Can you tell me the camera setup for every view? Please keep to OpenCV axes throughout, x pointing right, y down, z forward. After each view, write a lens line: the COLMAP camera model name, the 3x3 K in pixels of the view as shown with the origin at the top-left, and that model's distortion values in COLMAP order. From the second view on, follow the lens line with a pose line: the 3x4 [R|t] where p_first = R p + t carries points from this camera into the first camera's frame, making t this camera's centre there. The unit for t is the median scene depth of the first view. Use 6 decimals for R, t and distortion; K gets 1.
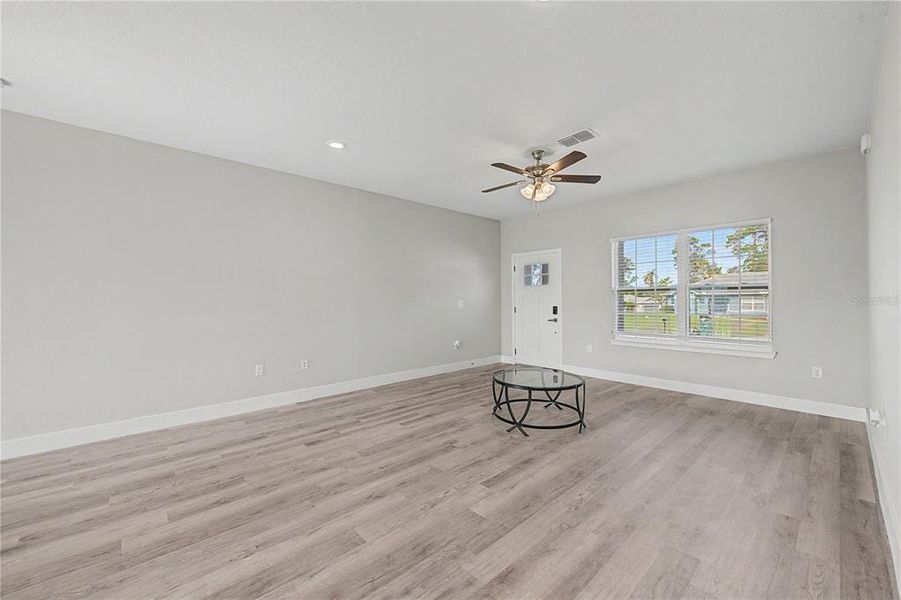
lens RADIAL K [[355.4, 0, 451.2], [0, 355.4, 298.1], [0, 0, 1]] dist [0.001961, 0.000095]
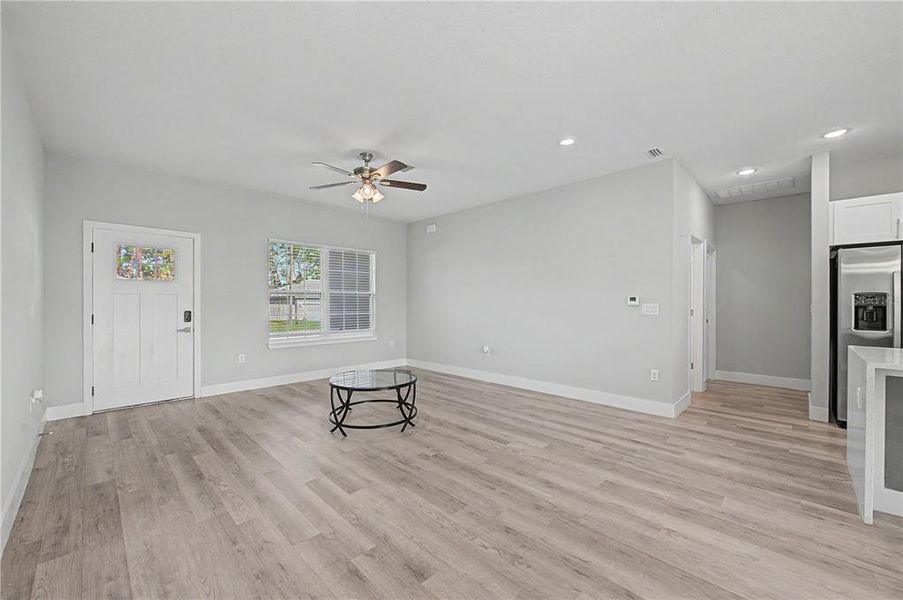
lens RADIAL K [[356.1, 0, 451.9], [0, 356.1, 302.9], [0, 0, 1]] dist [0.001961, 0.000095]
pose [[-0.054573, 0.000455, 0.998510, -1.029332], [-0.004368, 0.999990, -0.000694, 0.010699], [-0.998500, -0.004399, -0.054570, 1.094598]]
